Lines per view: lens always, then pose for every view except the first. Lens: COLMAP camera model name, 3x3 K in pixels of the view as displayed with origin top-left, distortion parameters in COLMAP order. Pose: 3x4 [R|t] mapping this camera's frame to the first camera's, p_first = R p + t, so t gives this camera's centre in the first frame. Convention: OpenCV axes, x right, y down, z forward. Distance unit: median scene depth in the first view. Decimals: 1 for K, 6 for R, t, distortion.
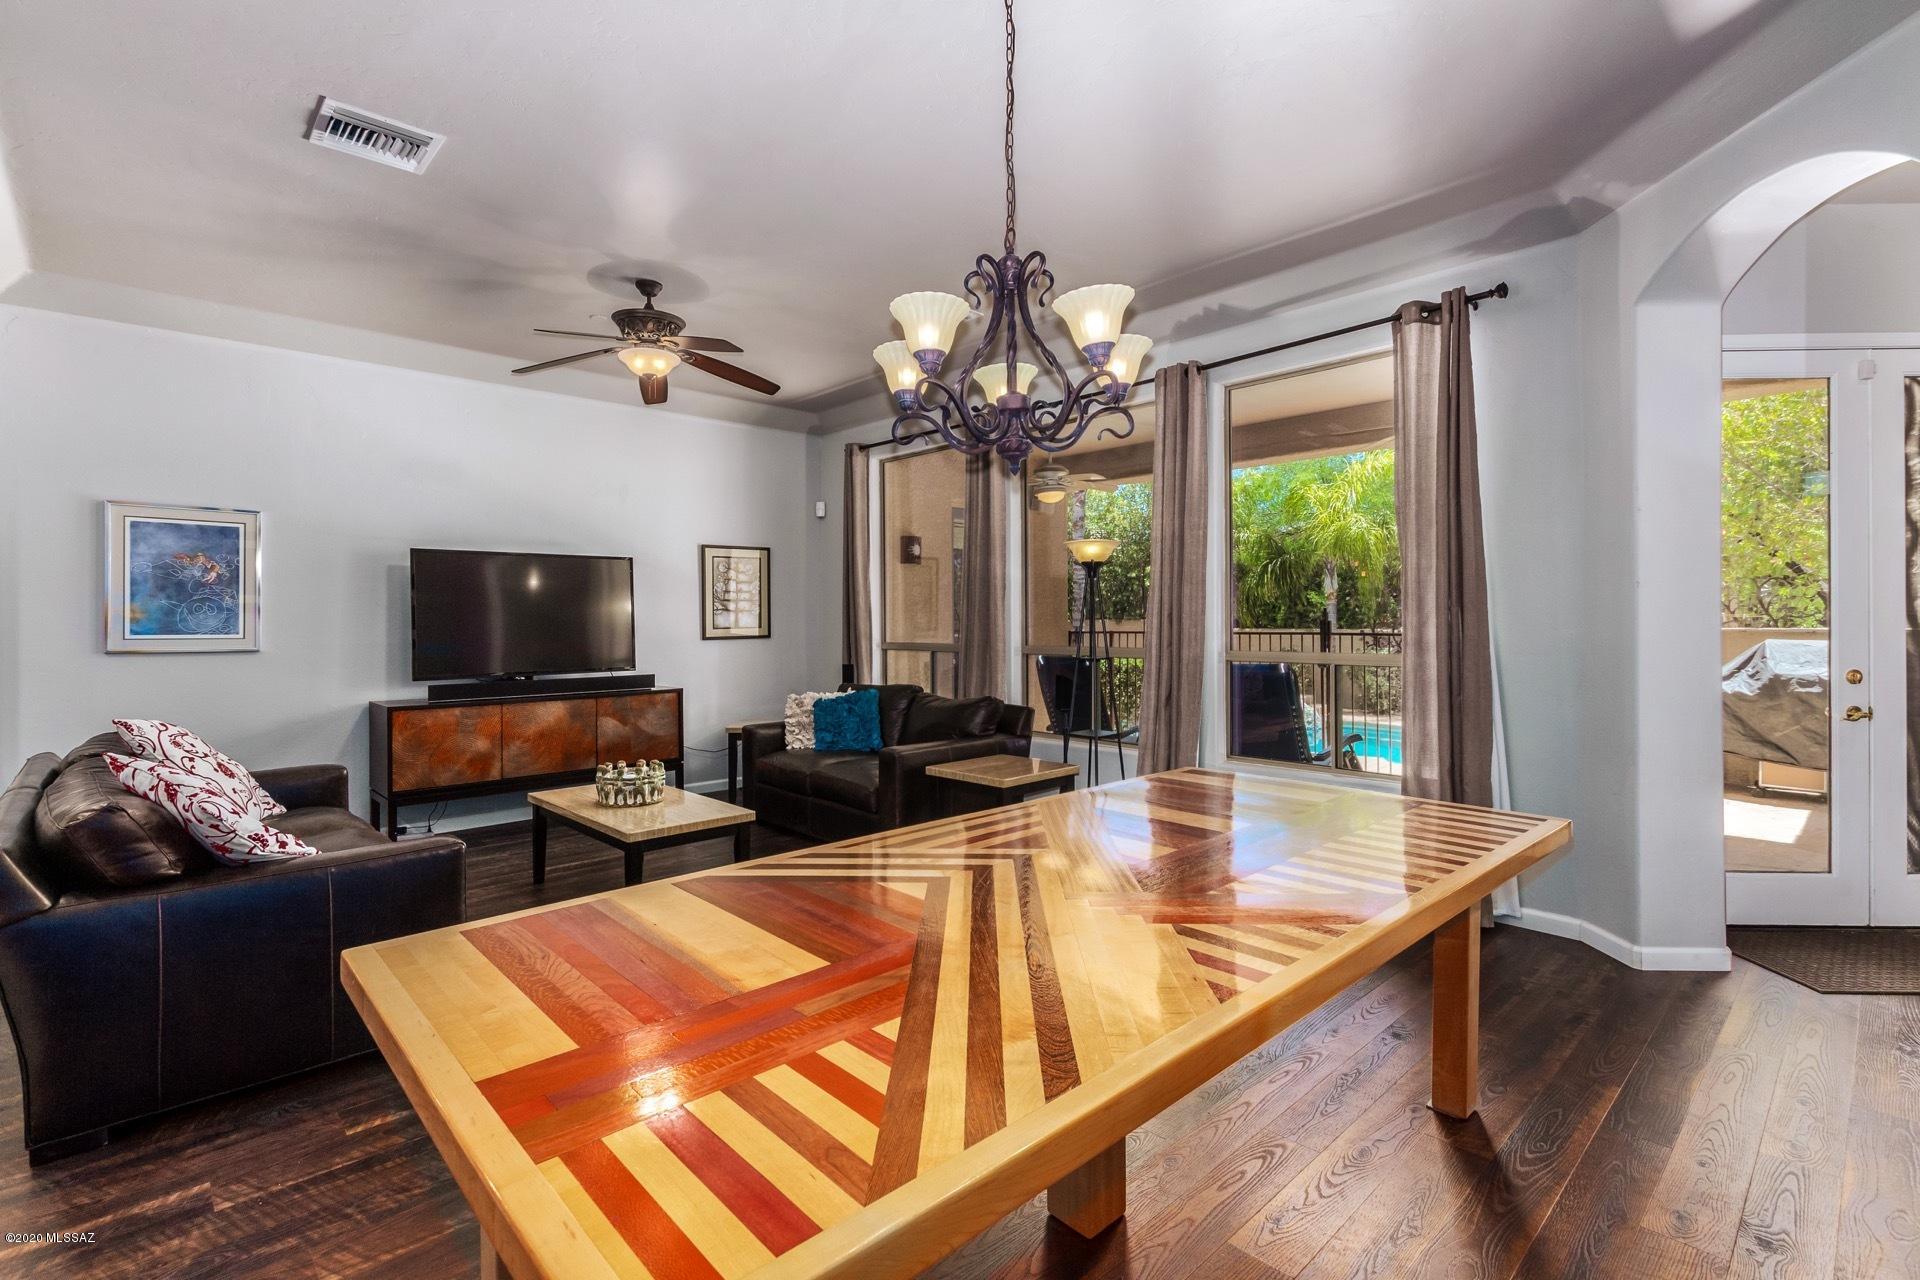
lens RADIAL K [[888.5, 0, 948.9], [0, 888.5, 622.4], [0, 0, 1]] dist [0.009412, -0.002601]
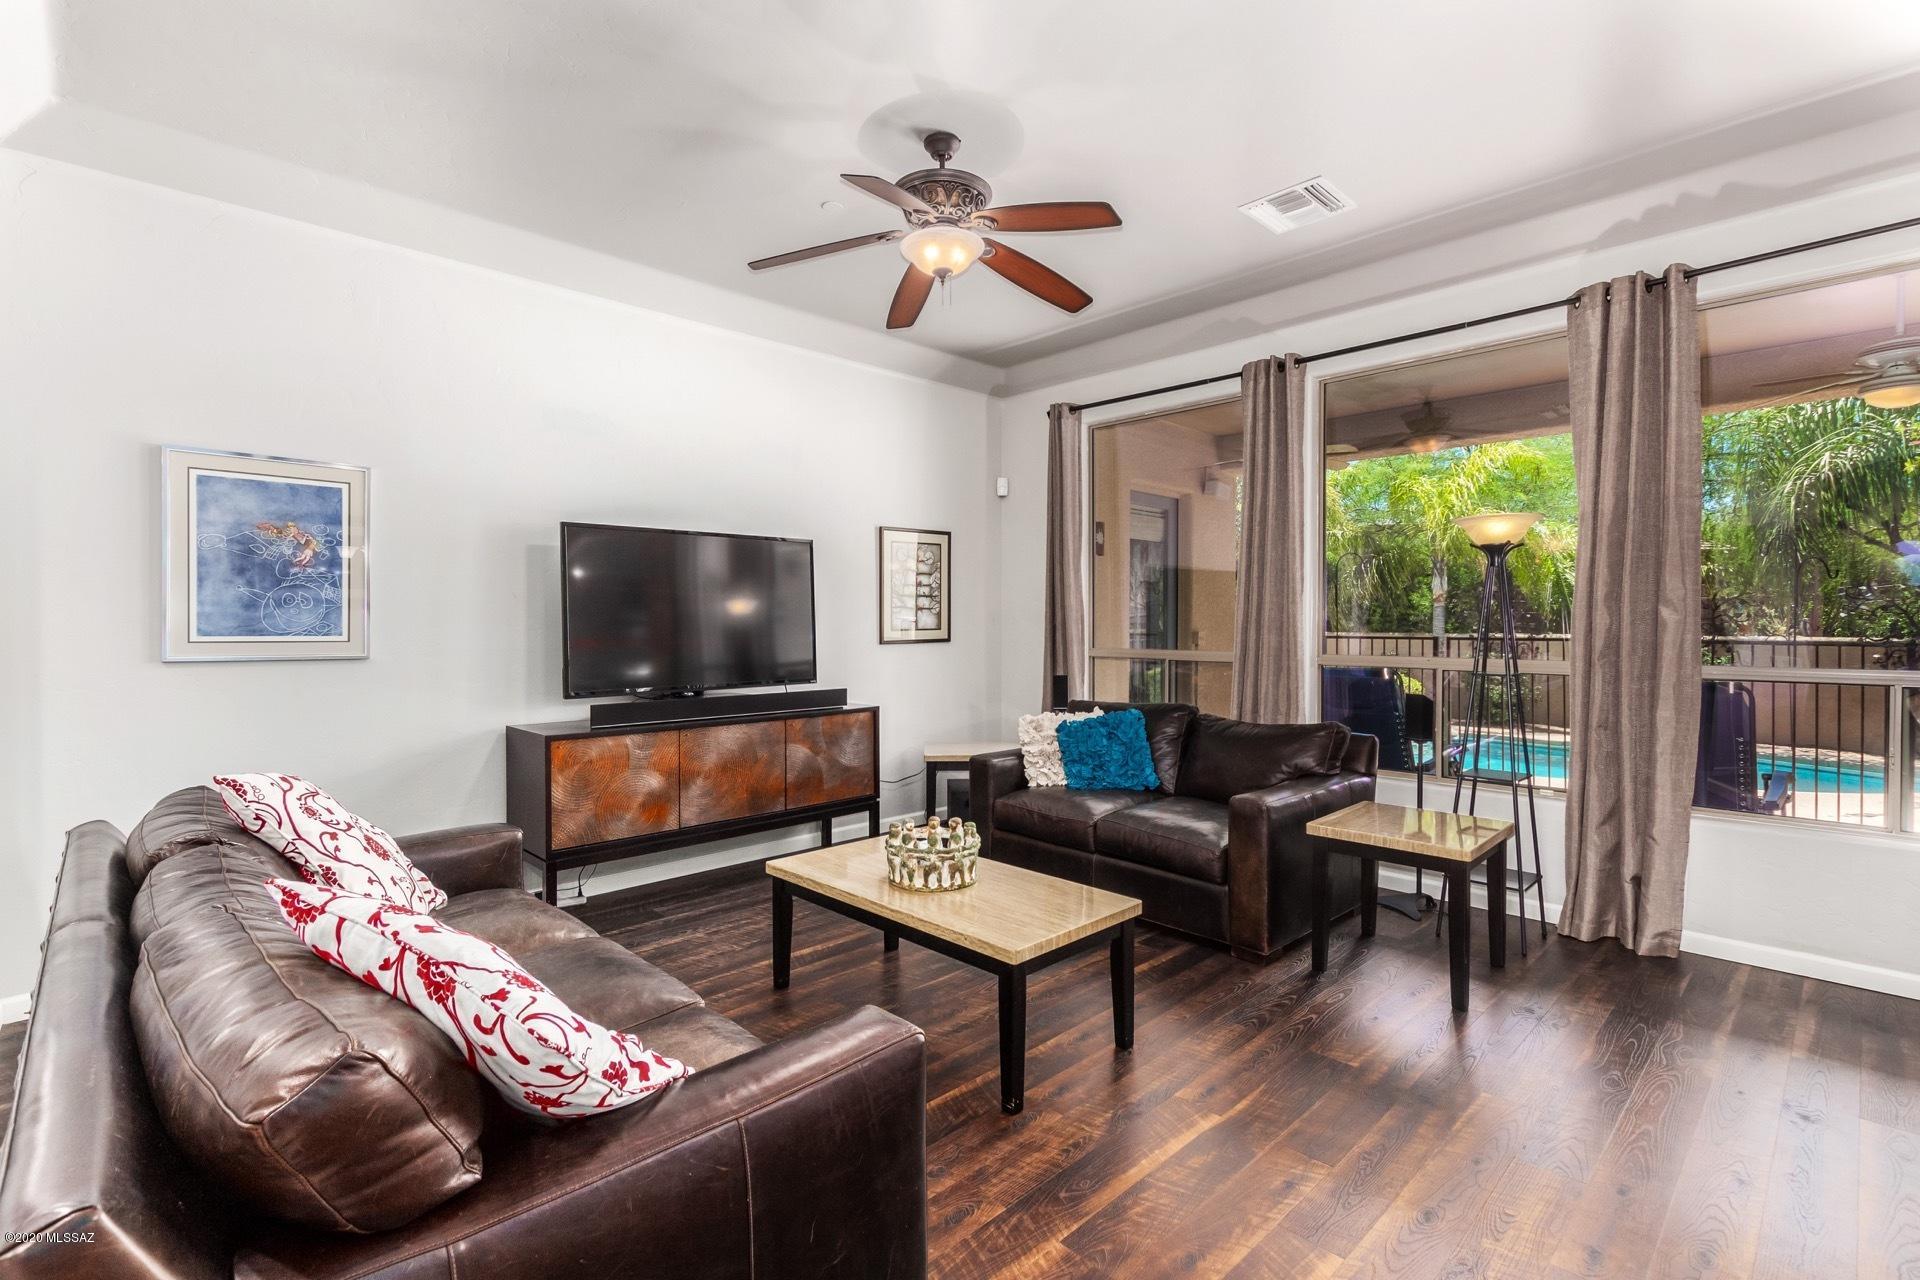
lens RADIAL K [[888.5, 0, 959.8], [0, 888.5, 633.2], [0, 0, 1]] dist [0.009412, -0.002601]
pose [[0.999874, 0.005147, 0.015007, -0.297540], [-0.005305, 0.999931, 0.010501, 0.001027], [-0.014952, -0.010579, 0.999832, 0.261505]]
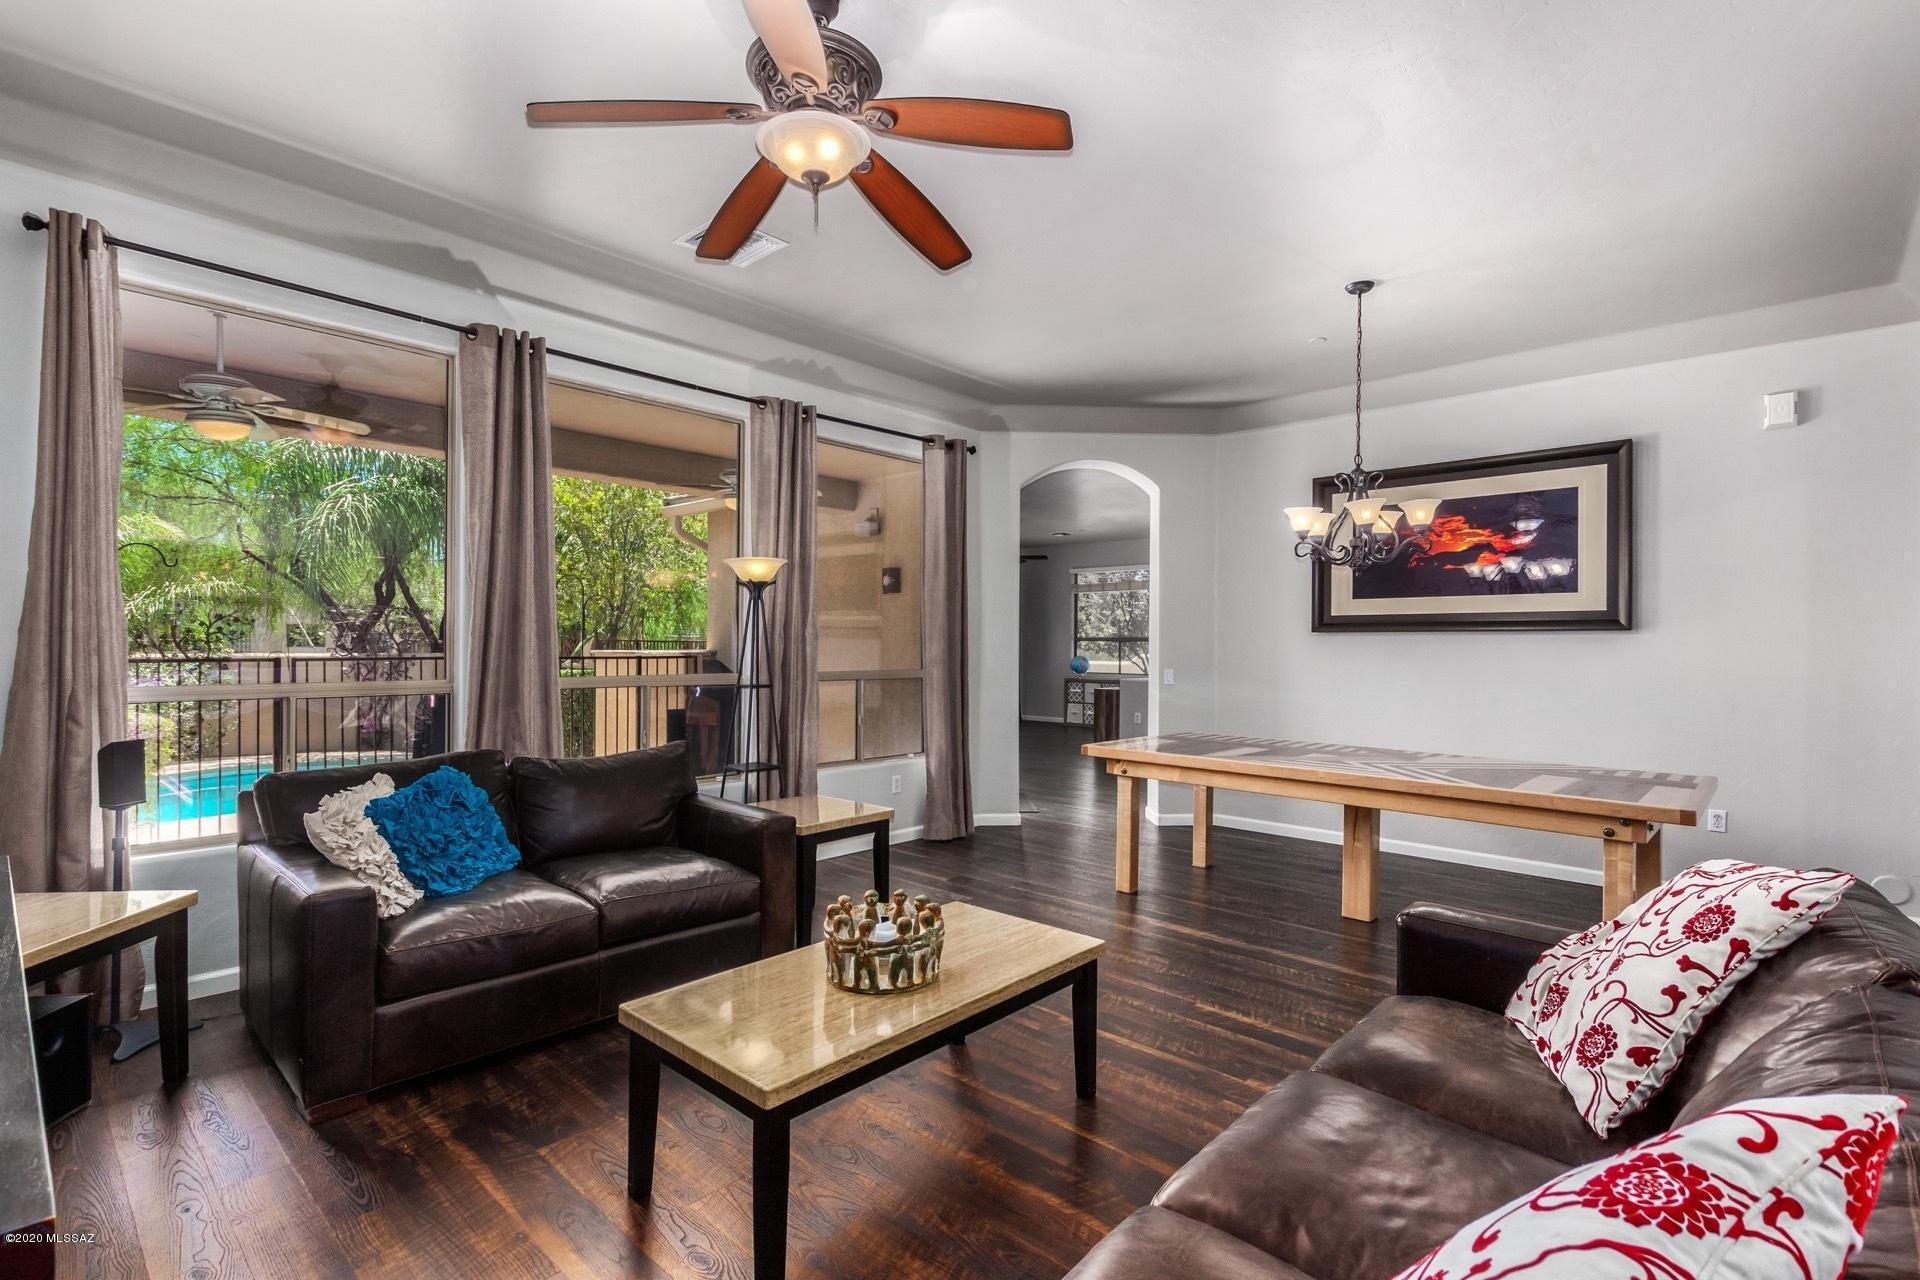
lens RADIAL K [[888.5, 0, 948.8], [0, 888.5, 641.2], [0, 0, 1]] dist [0.009412, -0.002601]
pose [[-0.097204, 0.001891, 0.995263, -0.787610], [0.002790, 0.999995, -0.001628, -0.002652], [-0.995261, 0.002619, -0.097208, 0.894901]]
